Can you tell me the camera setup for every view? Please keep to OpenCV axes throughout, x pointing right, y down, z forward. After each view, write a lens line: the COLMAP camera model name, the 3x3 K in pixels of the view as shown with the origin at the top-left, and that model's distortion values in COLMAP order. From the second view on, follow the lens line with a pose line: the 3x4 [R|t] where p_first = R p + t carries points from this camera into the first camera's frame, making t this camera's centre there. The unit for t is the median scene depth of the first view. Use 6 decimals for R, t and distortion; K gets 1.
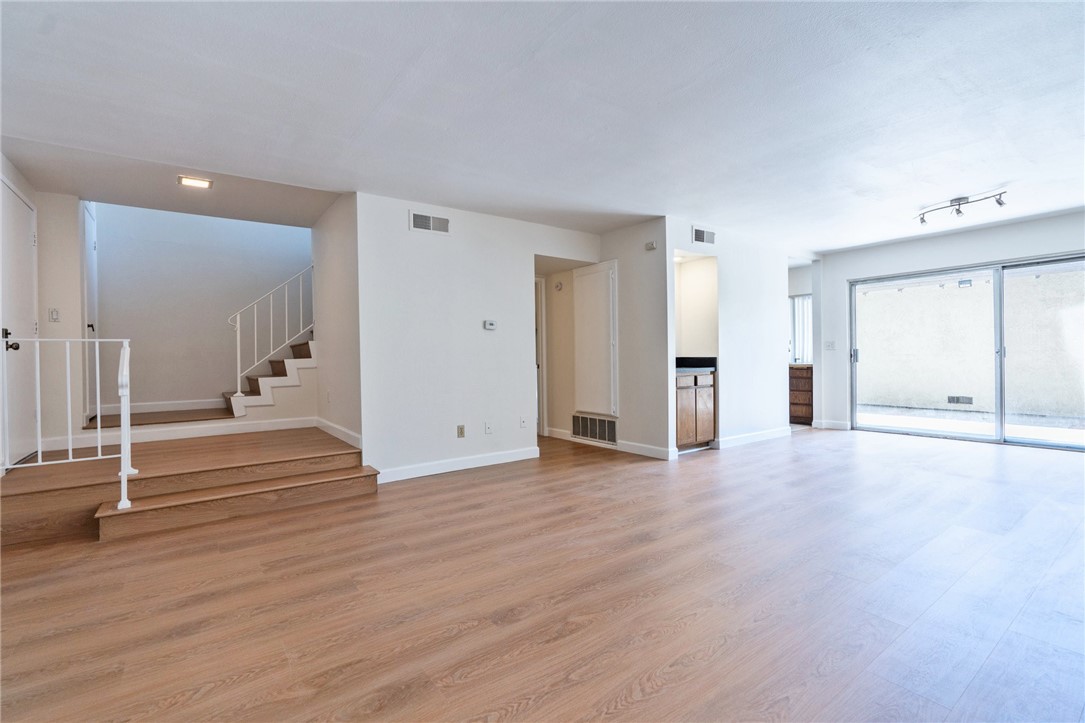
lens RADIAL K [[484.3, 0, 542.1], [0, 484.3, 358.7], [0, 0, 1]] dist [-0.015999, 0.006696]
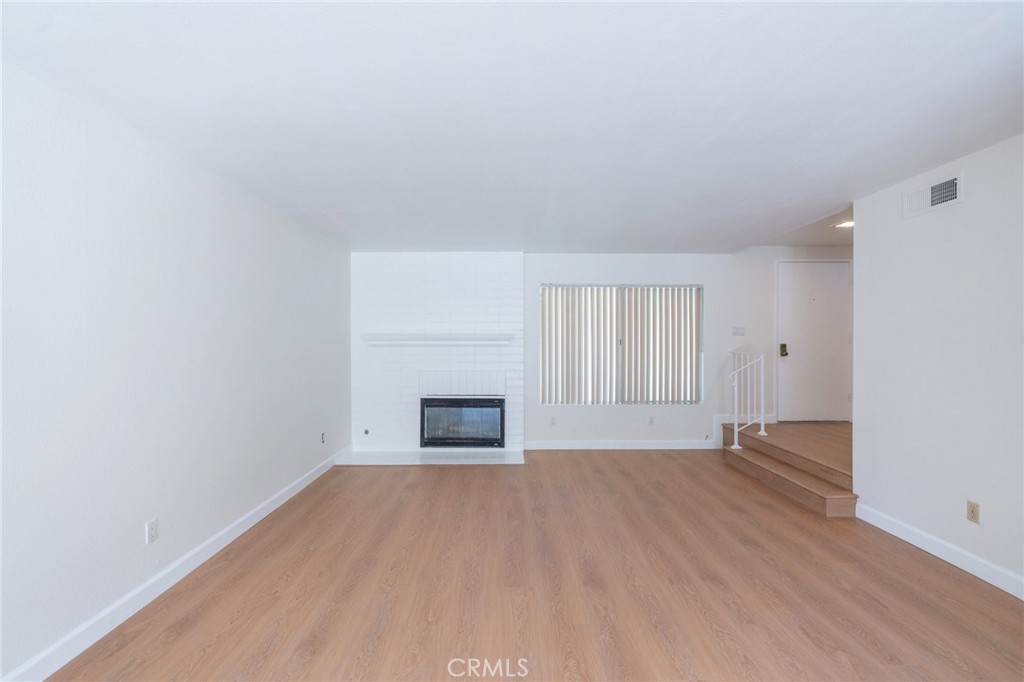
lens RADIAL K [[457.1, 0, 509.5], [0, 457.1, 339.2], [0, 0, 1]] dist [-0.015999, 0.006696]
pose [[-0.578474, 0.016752, -0.815529, 0.584978], [0.005490, 0.999846, 0.016644, -0.076500], [0.815682, 0.005151, -0.578477, 0.770030]]
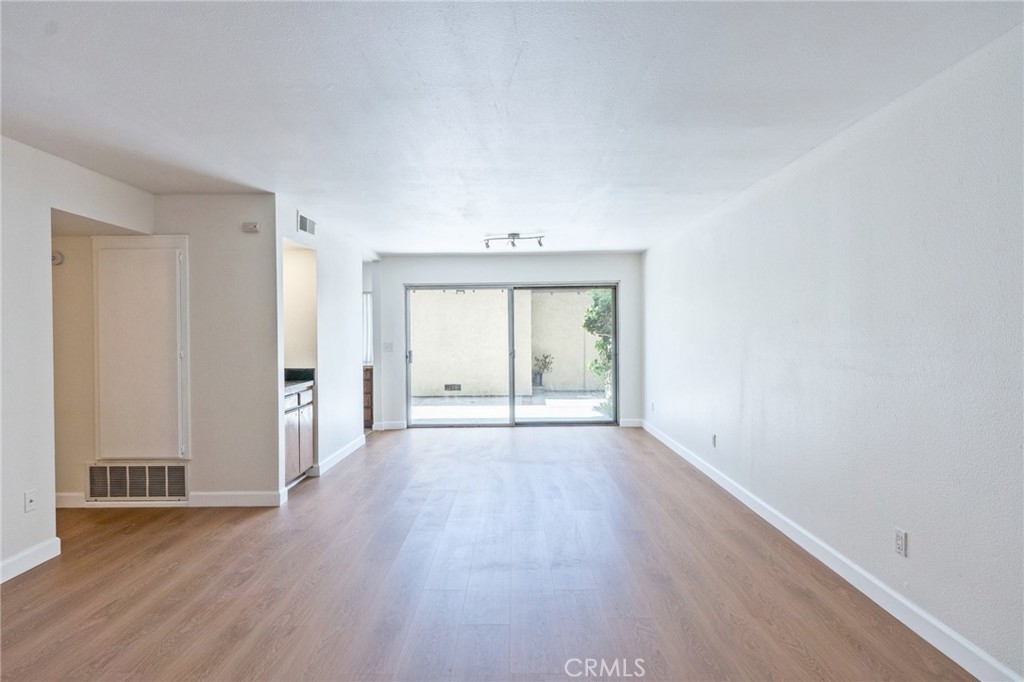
lens RADIAL K [[535.0, 0, 505.8], [0, 535.0, 340.9], [0, 0, 1]] dist [-0.002600, 0.000885]
pose [[0.597040, -0.003102, 0.802205, -0.204413], [0.002269, 0.999995, 0.002178, -0.056336], [-0.802208, 0.000520, 0.597044, 0.180157]]
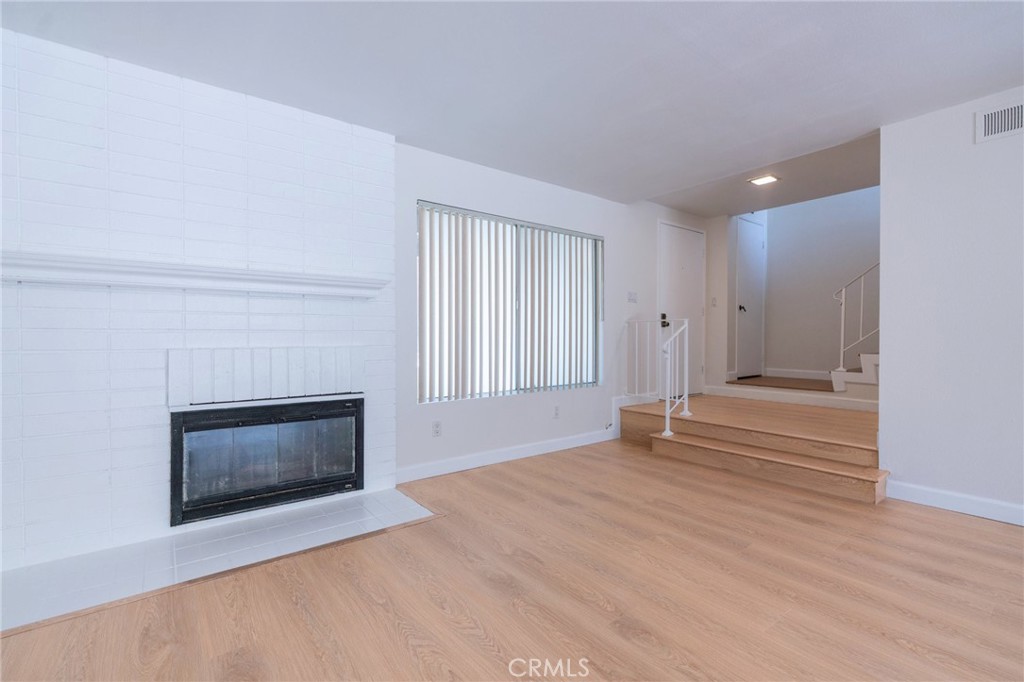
lens RADIAL K [[457.1, 0, 511.6], [0, 457.1, 340.6], [0, 0, 1]] dist [-0.015999, 0.006696]
pose [[0.024875, 0.028185, -0.999293, 0.289145], [-0.006435, 0.999586, 0.028033, -0.007084], [0.999670, 0.005733, 0.025046, 0.295253]]
